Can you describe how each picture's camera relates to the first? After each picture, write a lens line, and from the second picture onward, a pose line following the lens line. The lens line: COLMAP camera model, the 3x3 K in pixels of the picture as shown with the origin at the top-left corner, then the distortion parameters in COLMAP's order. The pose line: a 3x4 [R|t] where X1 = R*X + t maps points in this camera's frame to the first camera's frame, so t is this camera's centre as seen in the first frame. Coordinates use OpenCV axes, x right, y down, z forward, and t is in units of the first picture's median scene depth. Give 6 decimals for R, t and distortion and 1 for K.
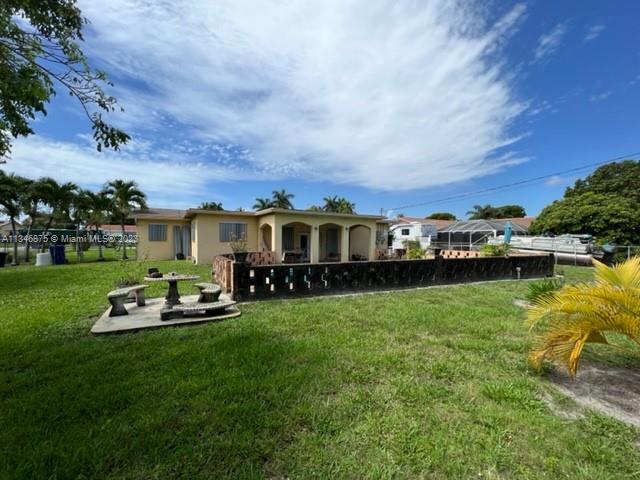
lens RADIAL K [[253.9, 0, 320.0], [0, 253.9, 240.0], [0, 0, 1]] dist [0.000393, 0.000440]
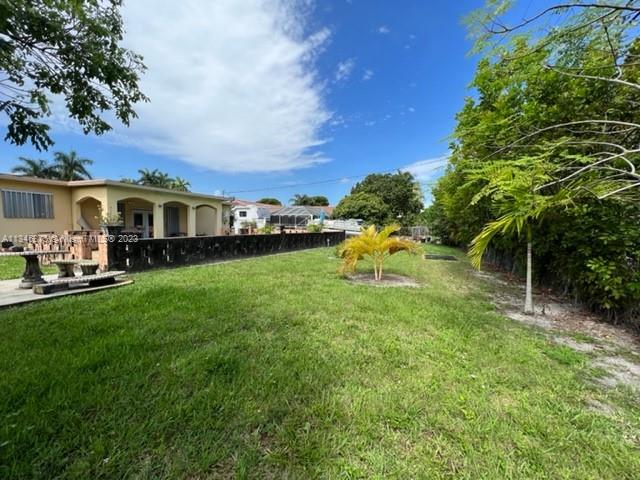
lens RADIAL K [[253.9, 0, 320.0], [0, 253.9, 240.0], [0, 0, 1]] dist [0.000393, 0.000440]
pose [[0.796492, -0.028043, 0.603998, -0.084717], [-0.012551, 0.997942, 0.062885, 0.009953], [-0.604518, -0.057668, 0.794501, -0.084771]]
